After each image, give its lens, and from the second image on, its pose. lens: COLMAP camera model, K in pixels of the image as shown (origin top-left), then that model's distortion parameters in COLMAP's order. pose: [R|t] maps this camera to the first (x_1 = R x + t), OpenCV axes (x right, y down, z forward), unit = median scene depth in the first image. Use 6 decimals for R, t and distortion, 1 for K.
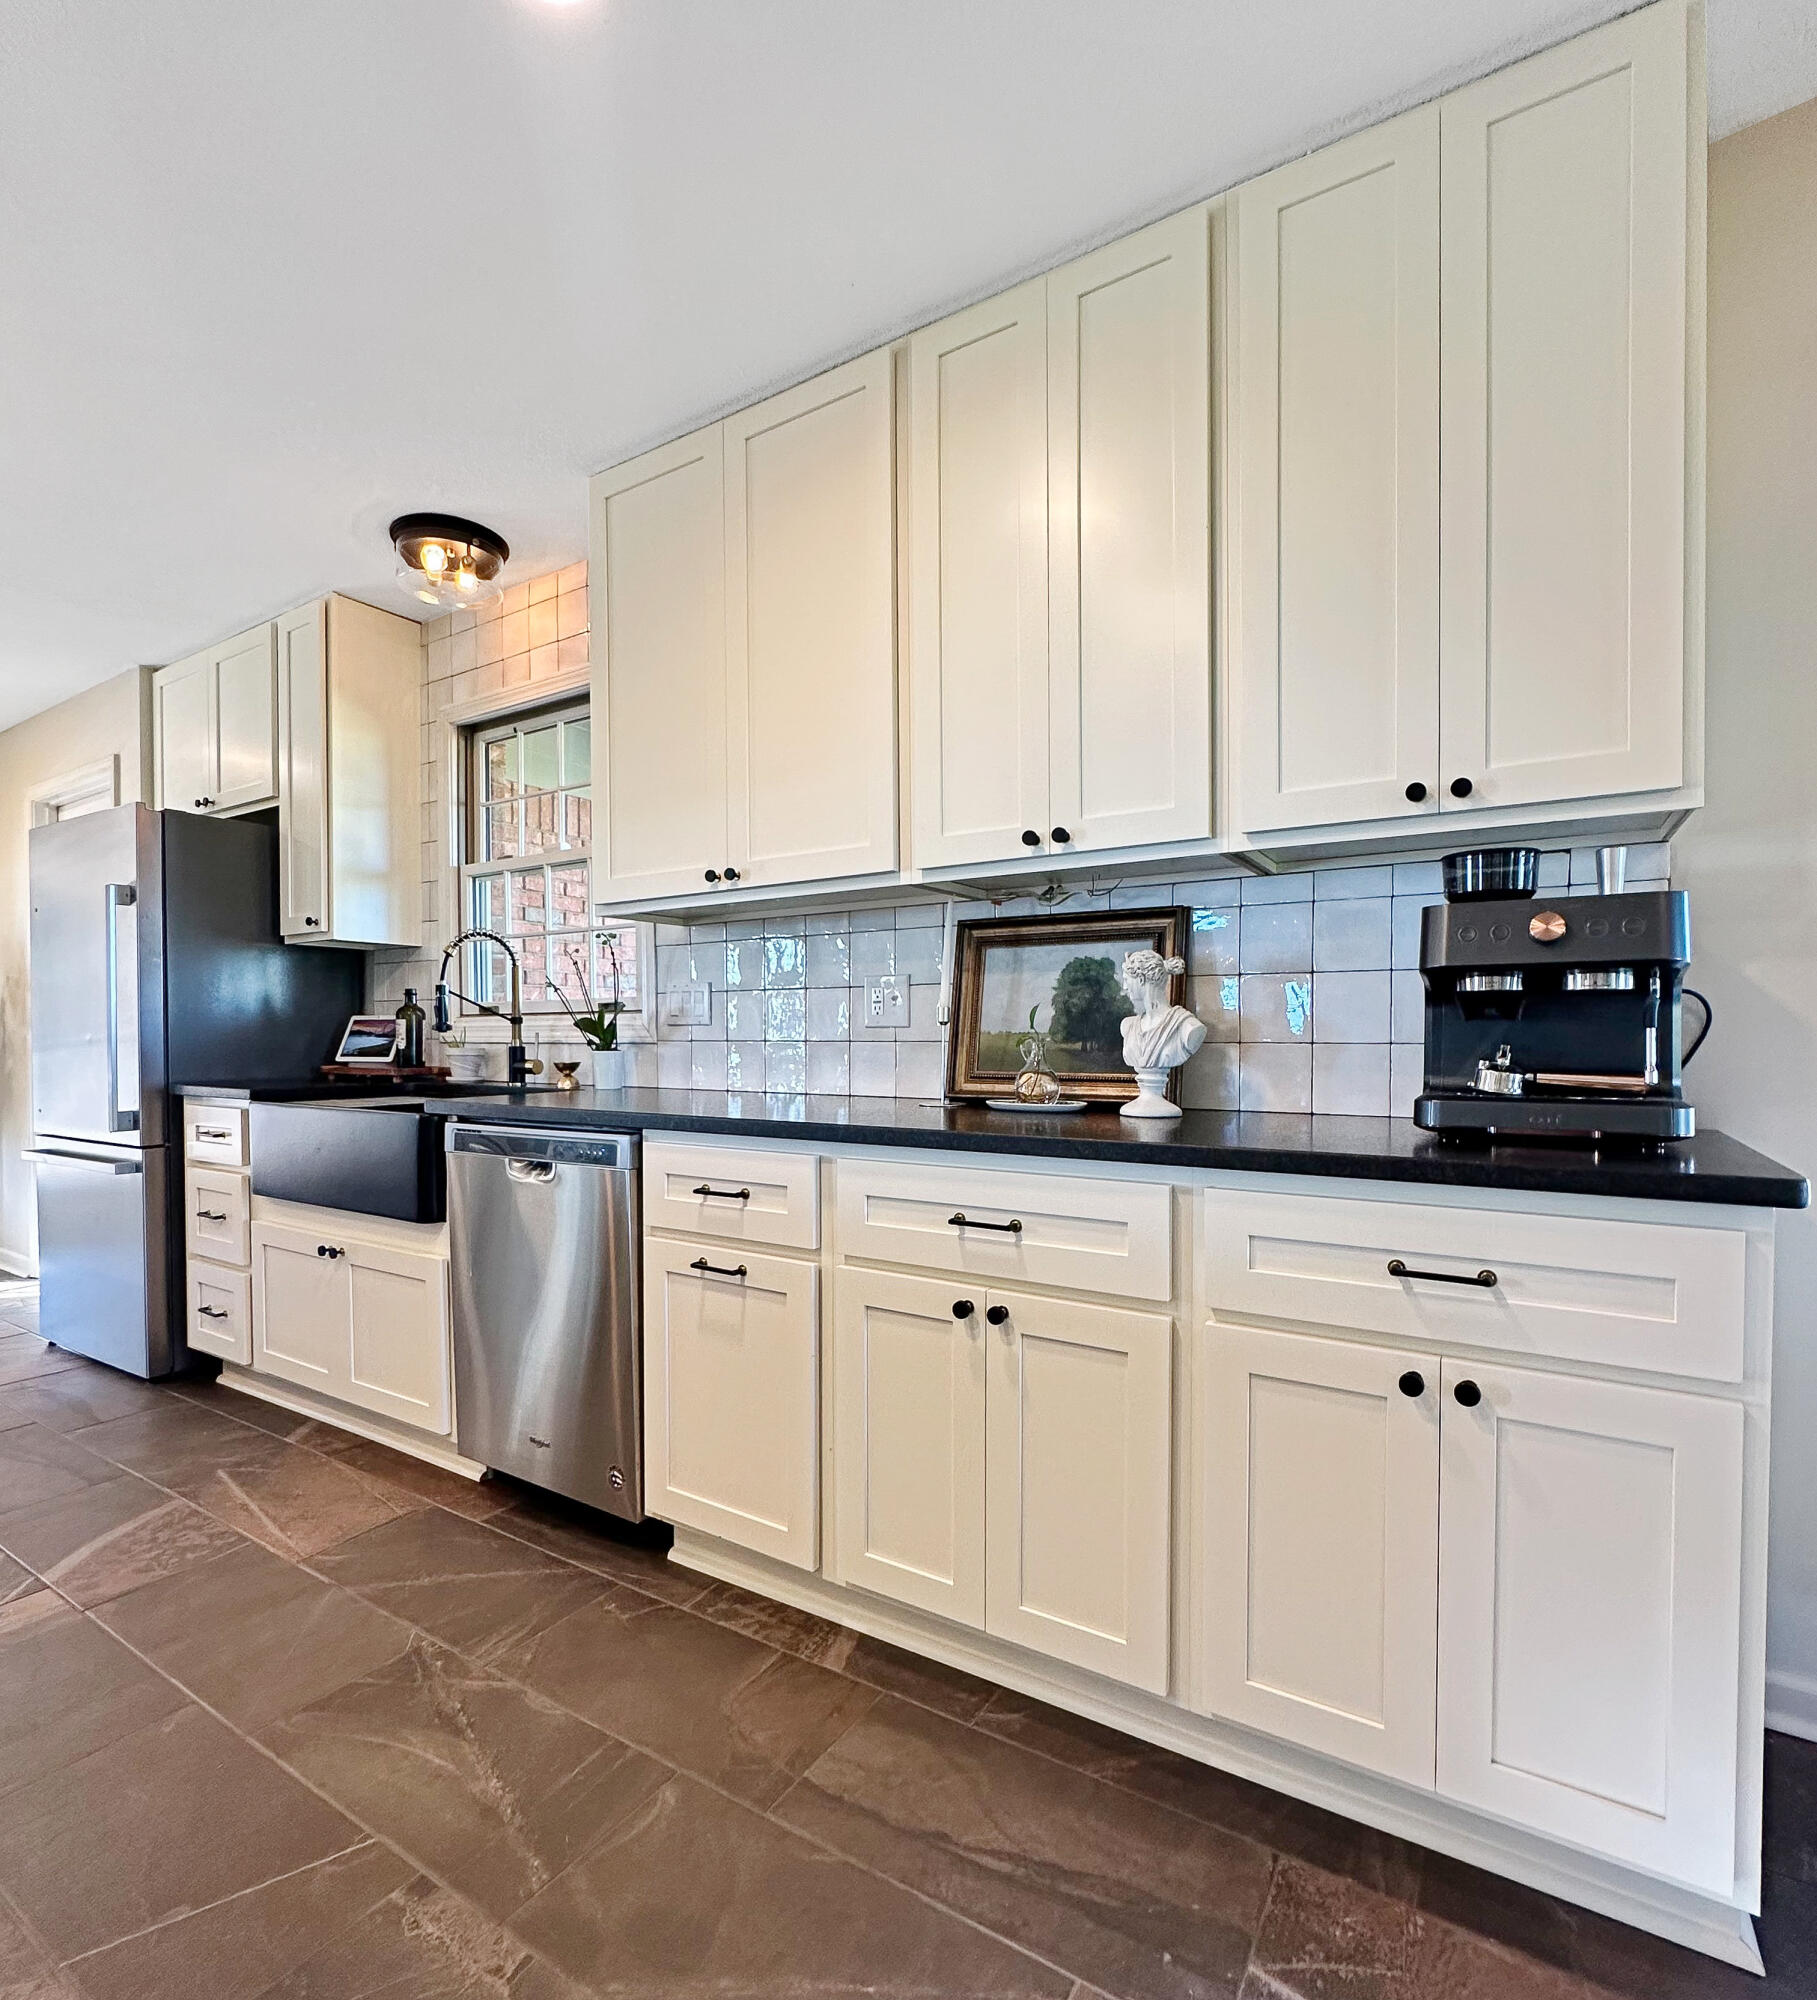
lens RADIAL K [[1003.8, 0, 896.2], [0, 1003.8, 1054.0], [0, 0, 1]] dist [-0.001949, -0.000600]
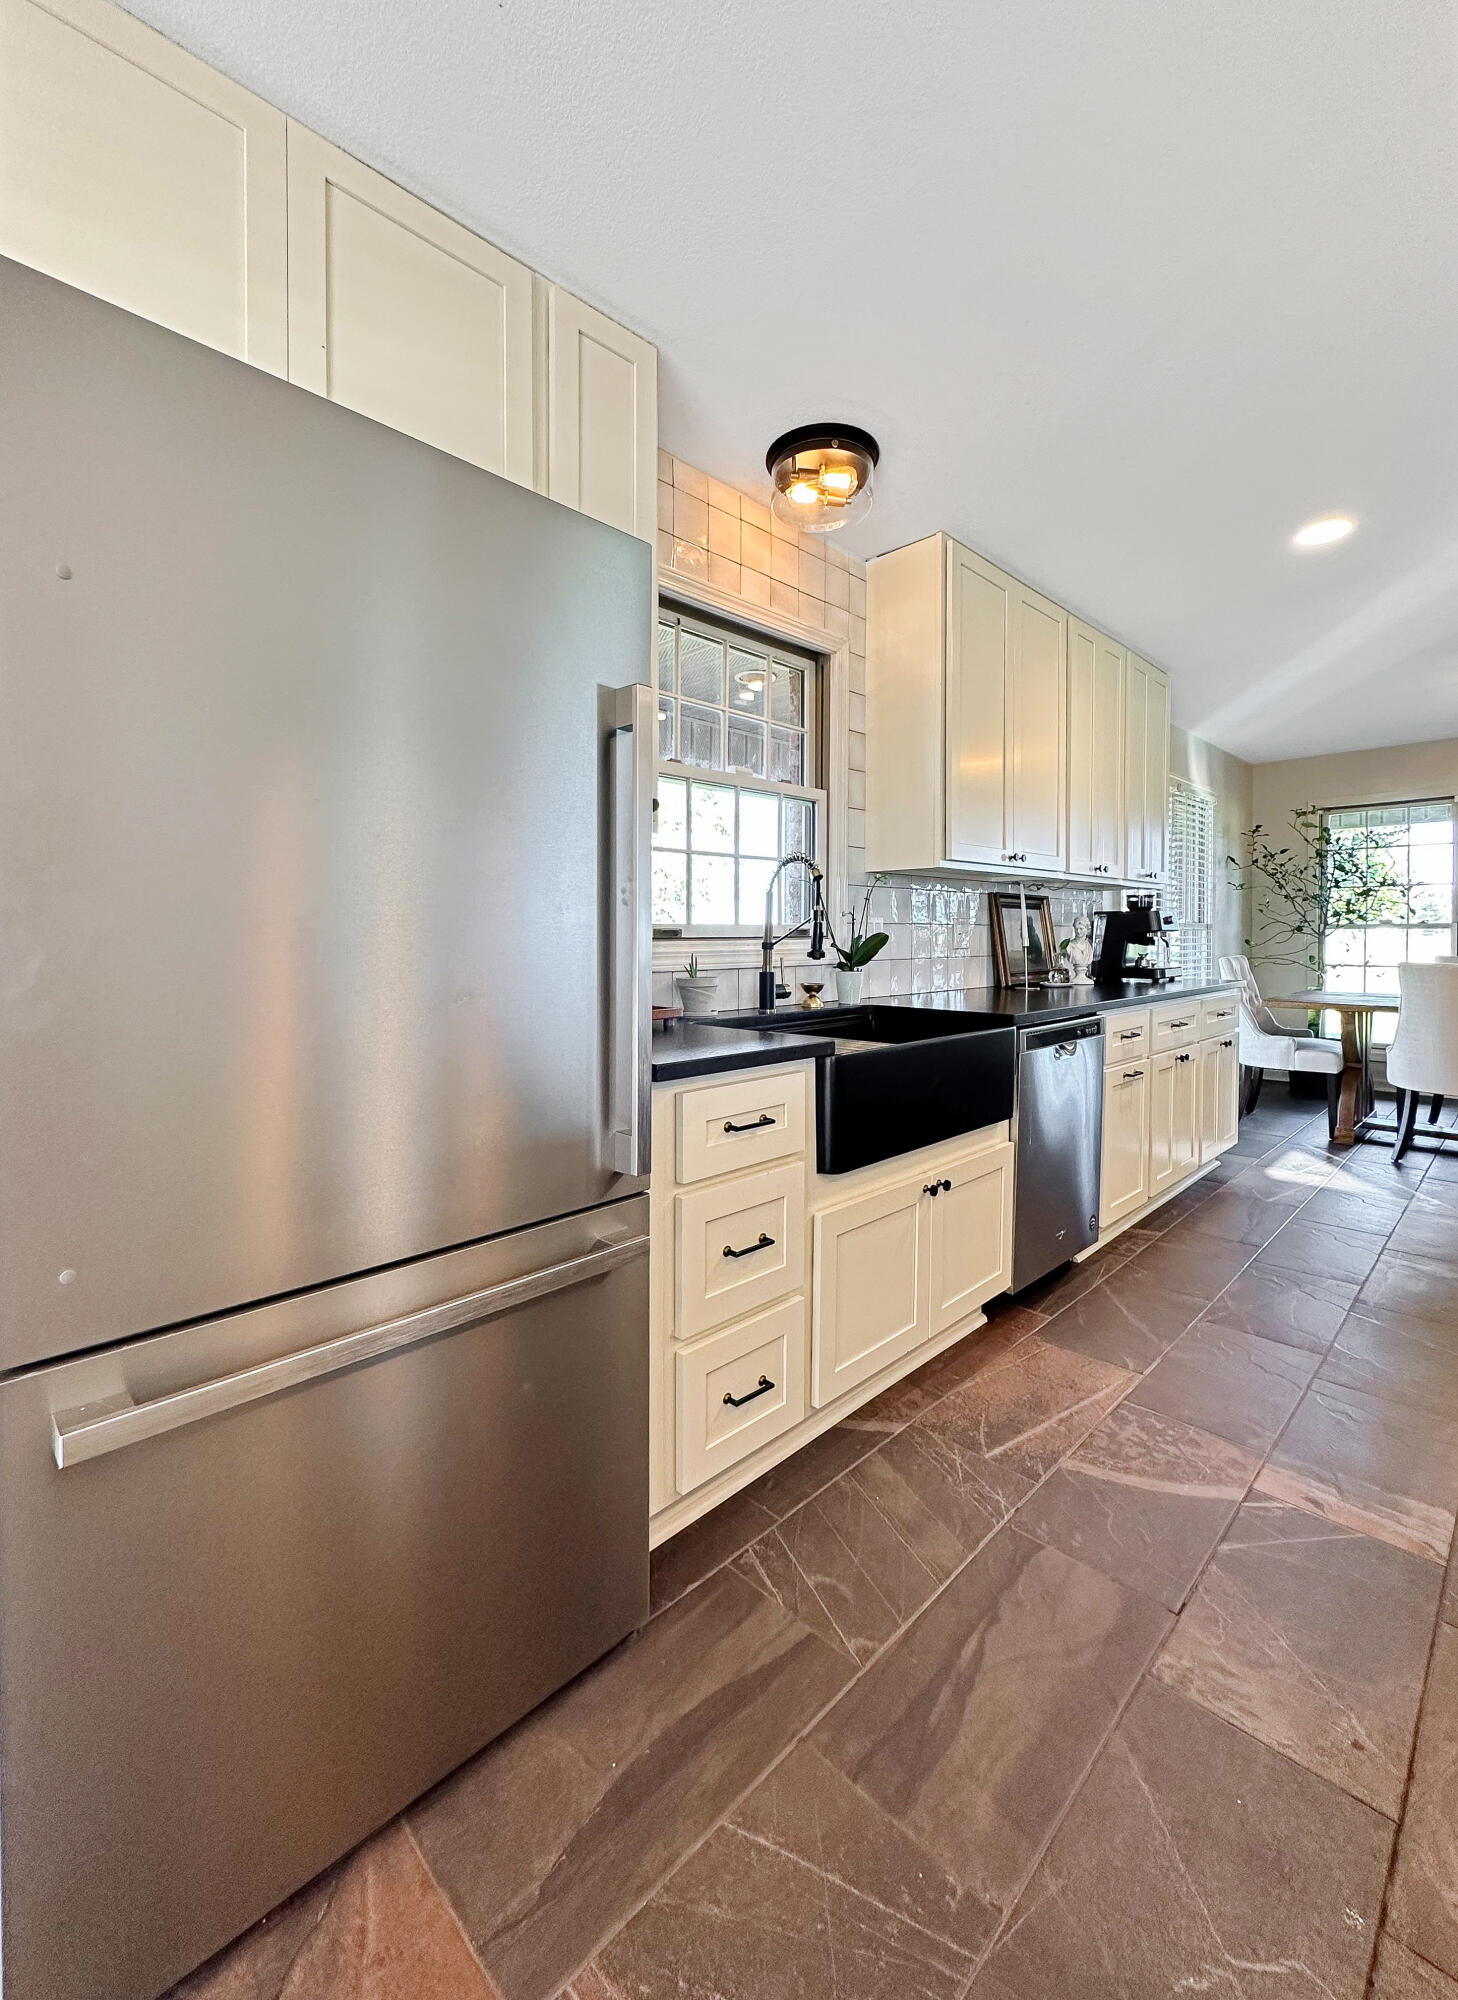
lens RADIAL K [[830.1, 0, 692.0], [0, 830.1, 943.4], [0, 0, 1]] dist [-0.003353, -0.000072]
pose [[0.238053, -0.010177, 0.971199, -1.875721], [0.015760, 0.999854, 0.006615, -0.066401], [-0.971124, 0.013731, 0.238179, 1.385825]]
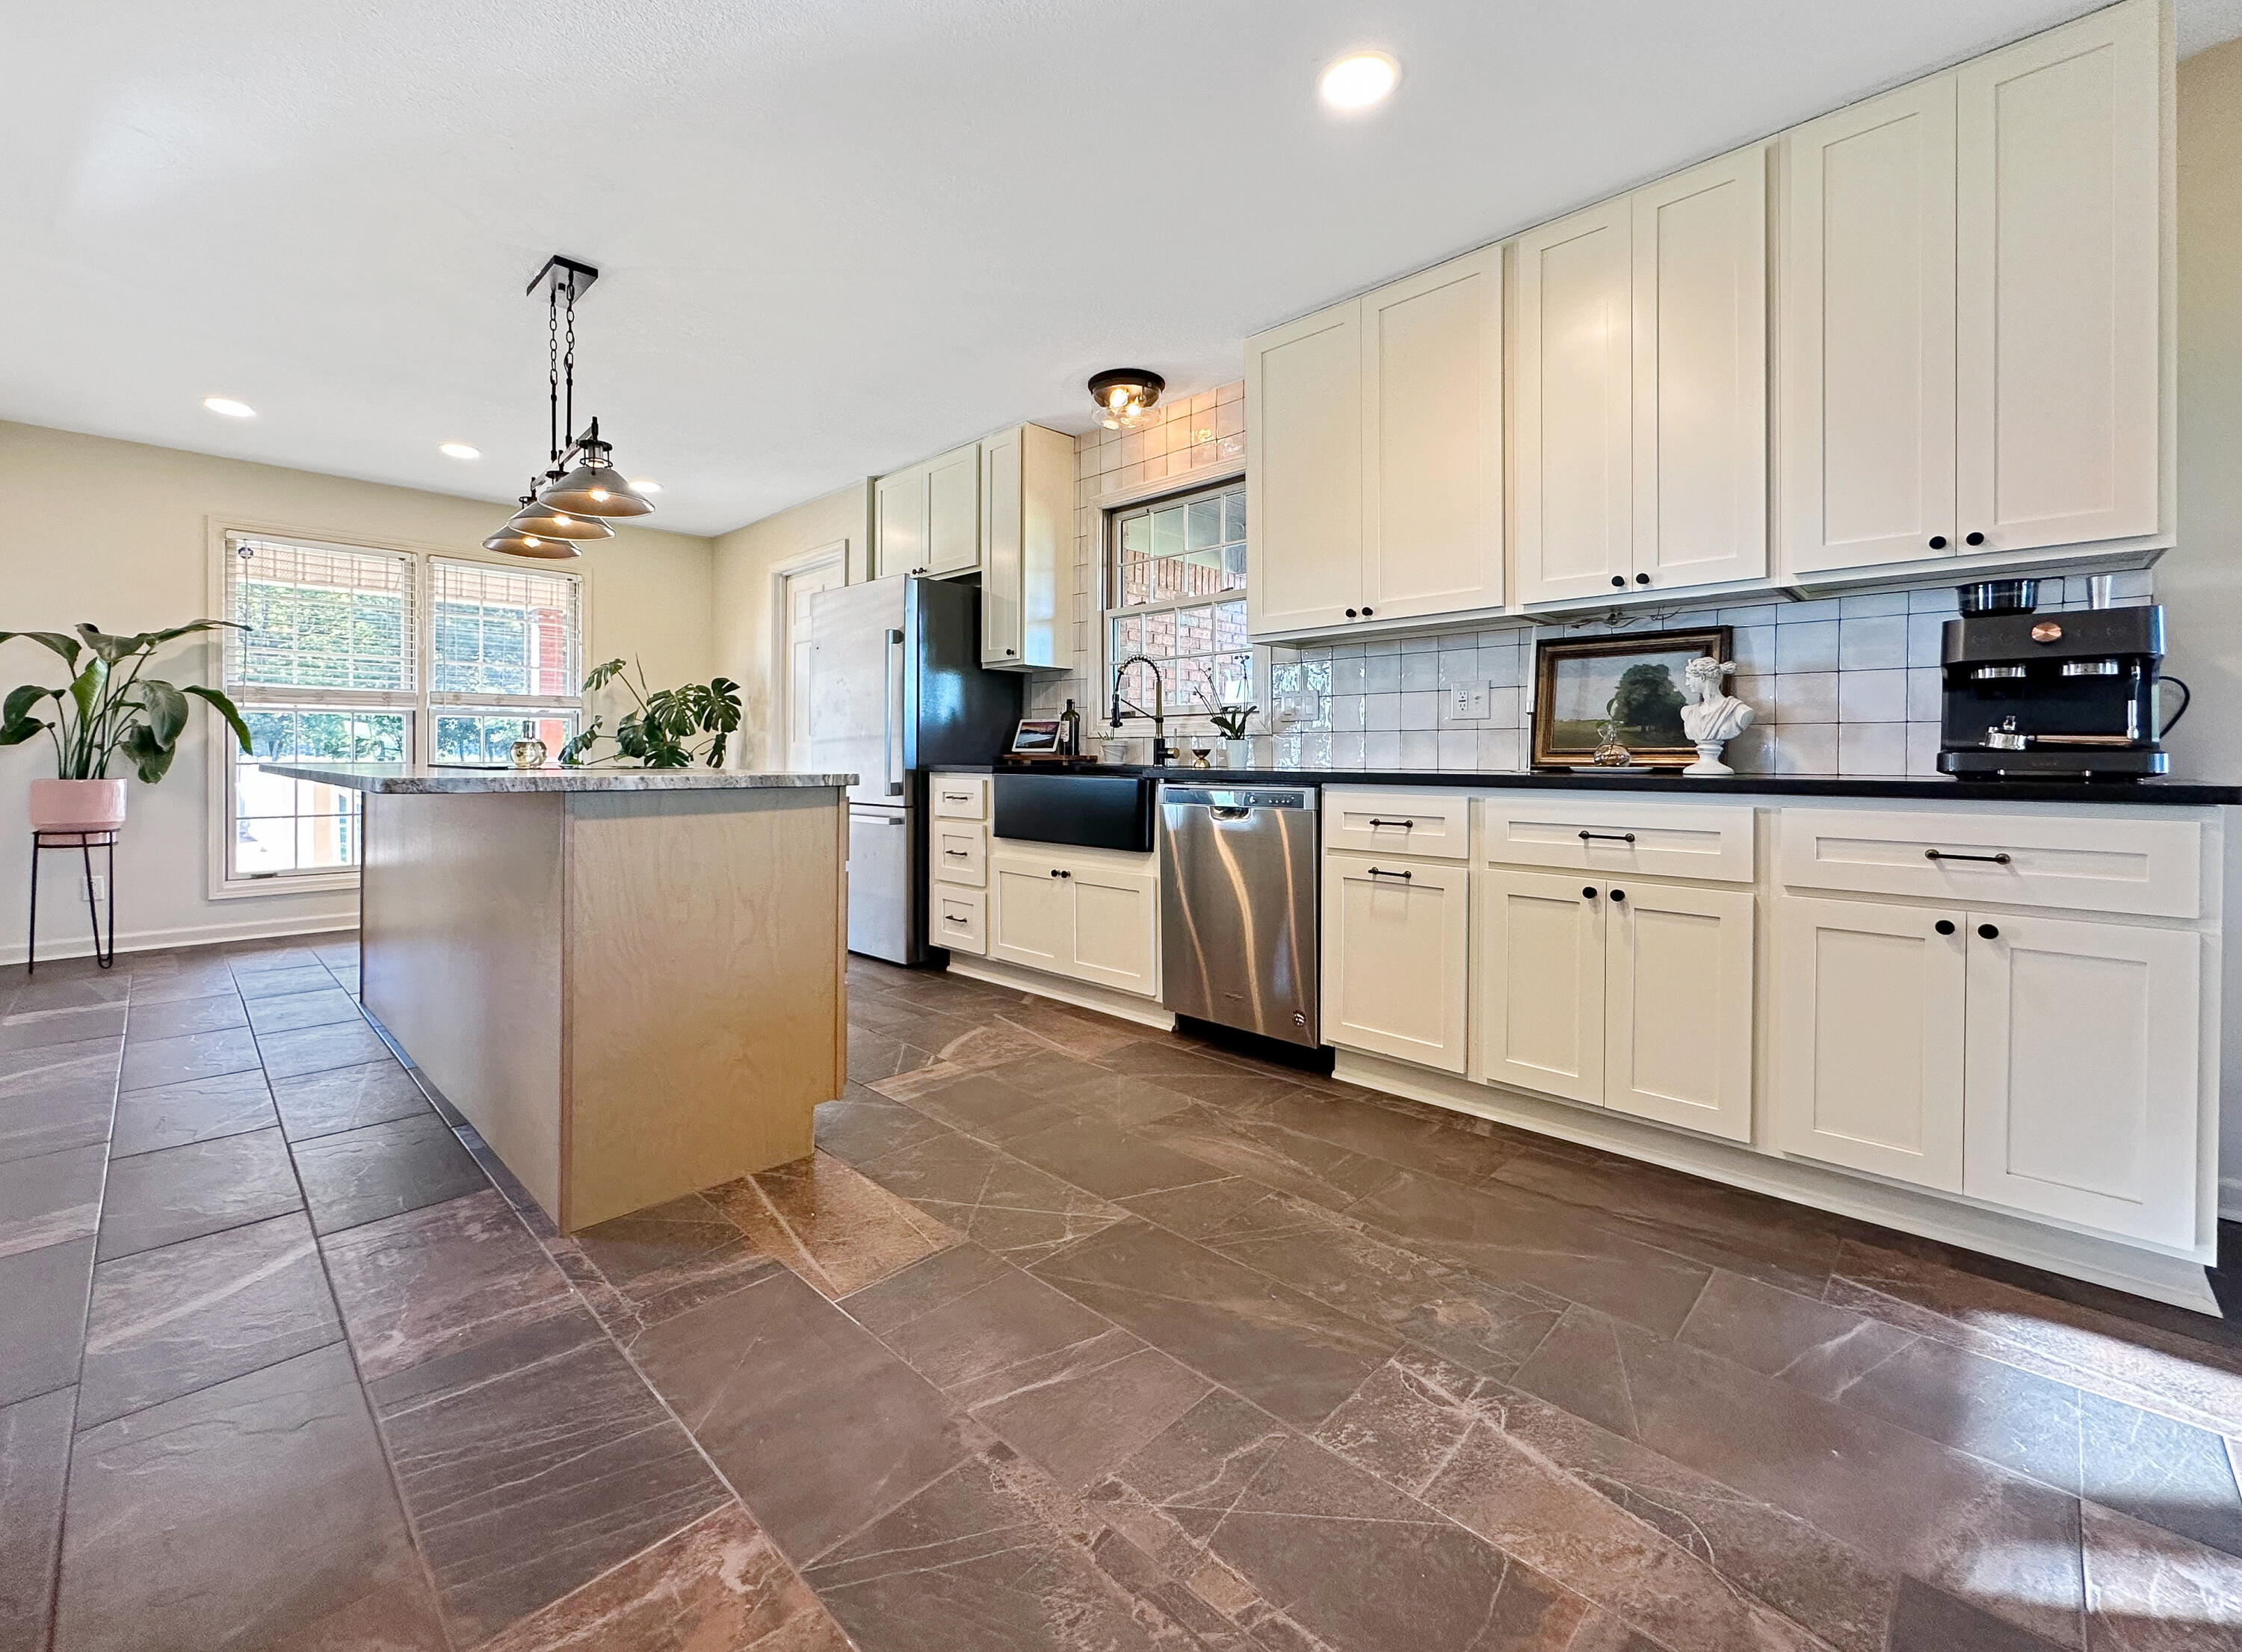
lens RADIAL K [[923.2, 0, 1103.7], [0, 923.2, 762.4], [0, 0, 1]] dist [-0.002410, 0.000121]
pose [[0.977906, 0.006648, -0.208940, -0.293261], [-0.009185, 0.999895, -0.011175, 0.063754], [0.208844, 0.012848, 0.977865, -0.424474]]
